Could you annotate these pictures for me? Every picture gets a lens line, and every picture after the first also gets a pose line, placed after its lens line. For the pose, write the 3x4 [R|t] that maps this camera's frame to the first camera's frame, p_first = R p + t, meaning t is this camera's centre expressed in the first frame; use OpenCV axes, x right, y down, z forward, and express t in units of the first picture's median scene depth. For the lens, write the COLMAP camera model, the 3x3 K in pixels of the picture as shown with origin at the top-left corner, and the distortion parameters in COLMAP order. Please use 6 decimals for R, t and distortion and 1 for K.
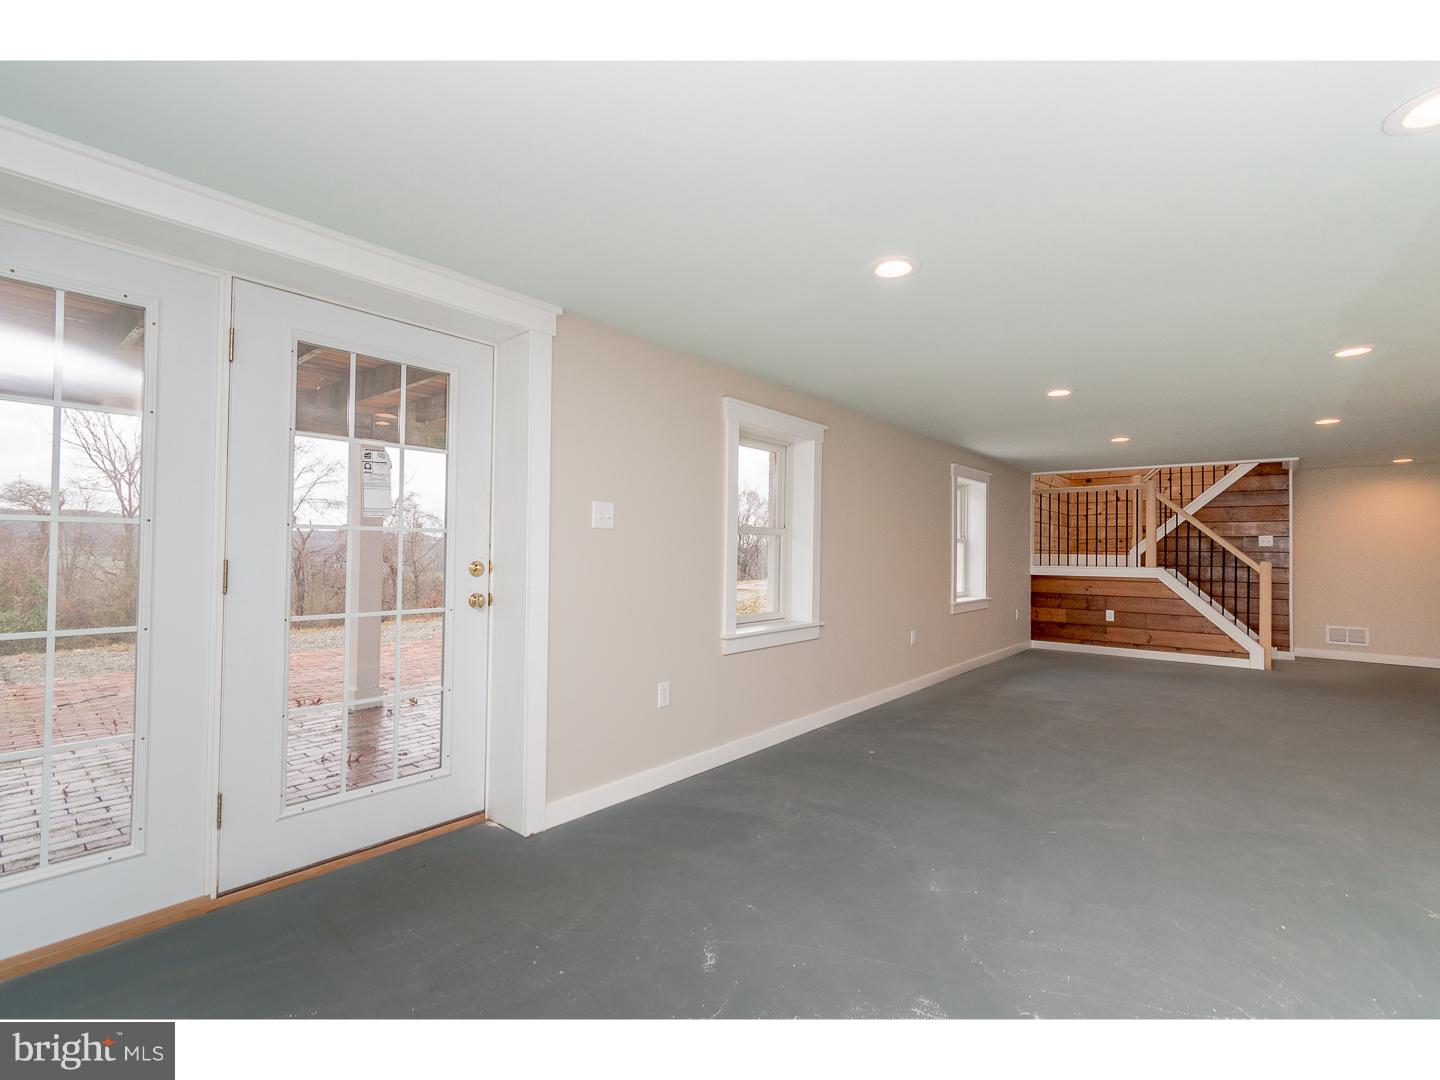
lens RADIAL K [[622.8, 0, 720.0], [0, 622.8, 540.0], [0, 0, 1]] dist [-0.000041, -0.000357]
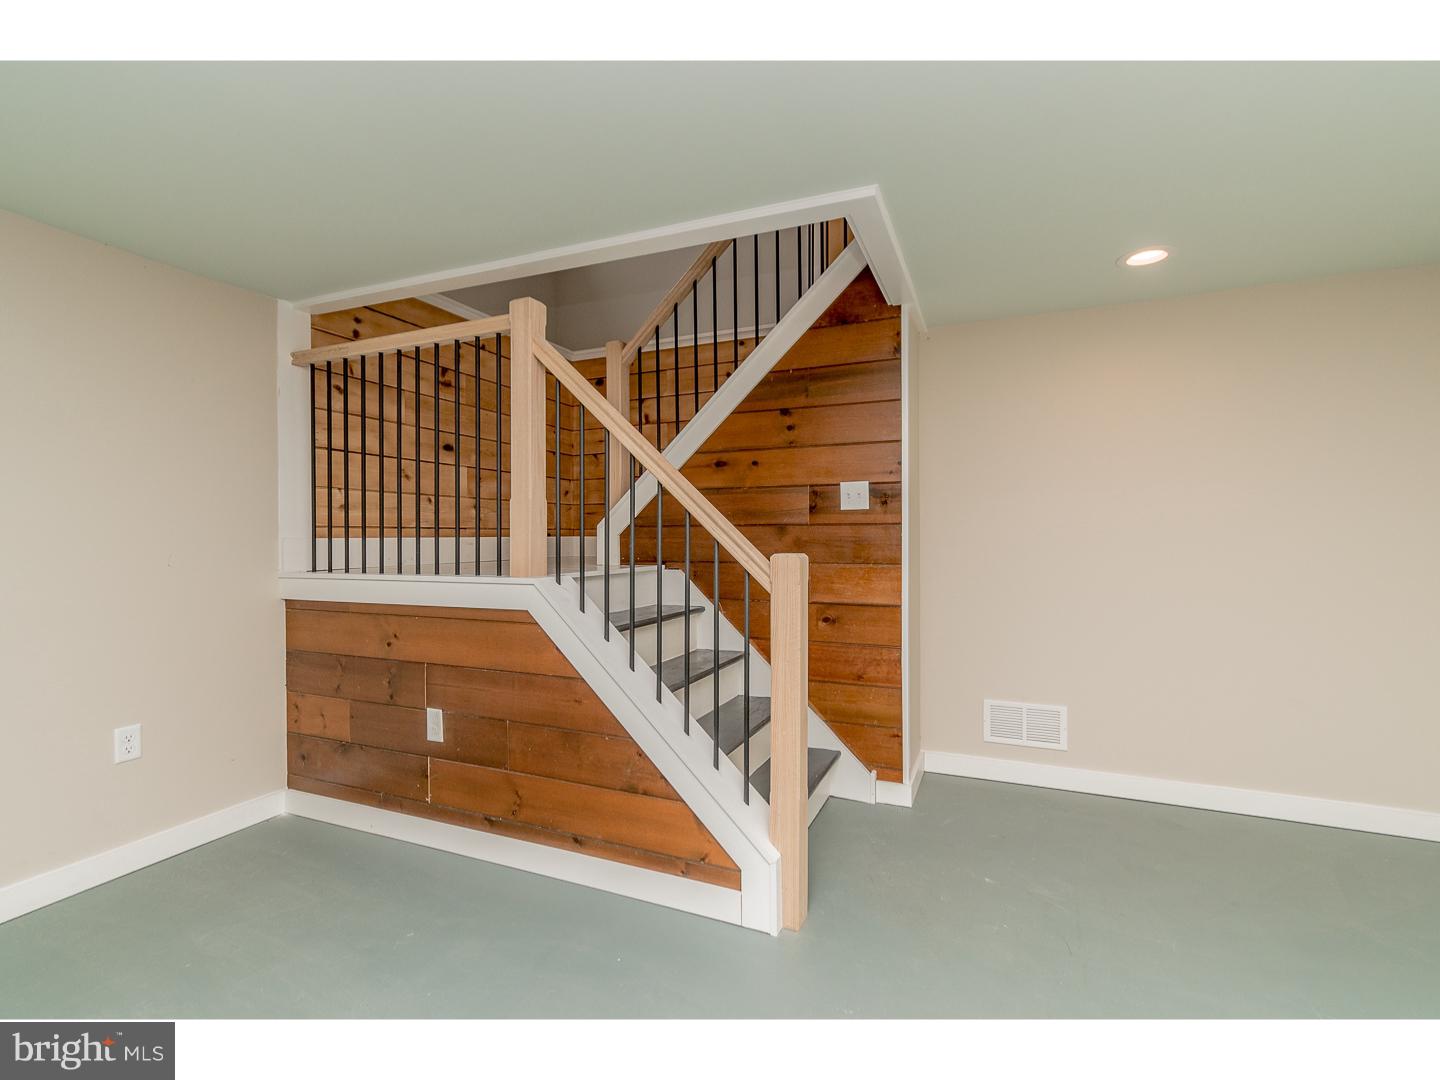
lens RADIAL K [[644.8, 0, 727.6], [0, 644.8, 541.6], [0, 0, 1]] dist [0.000947, -0.000288]
pose [[0.951084, -0.016145, 0.308510, 0.664700], [0.009934, 0.999715, 0.021693, 0.020336], [-0.308772, -0.017567, 0.950974, 0.631598]]
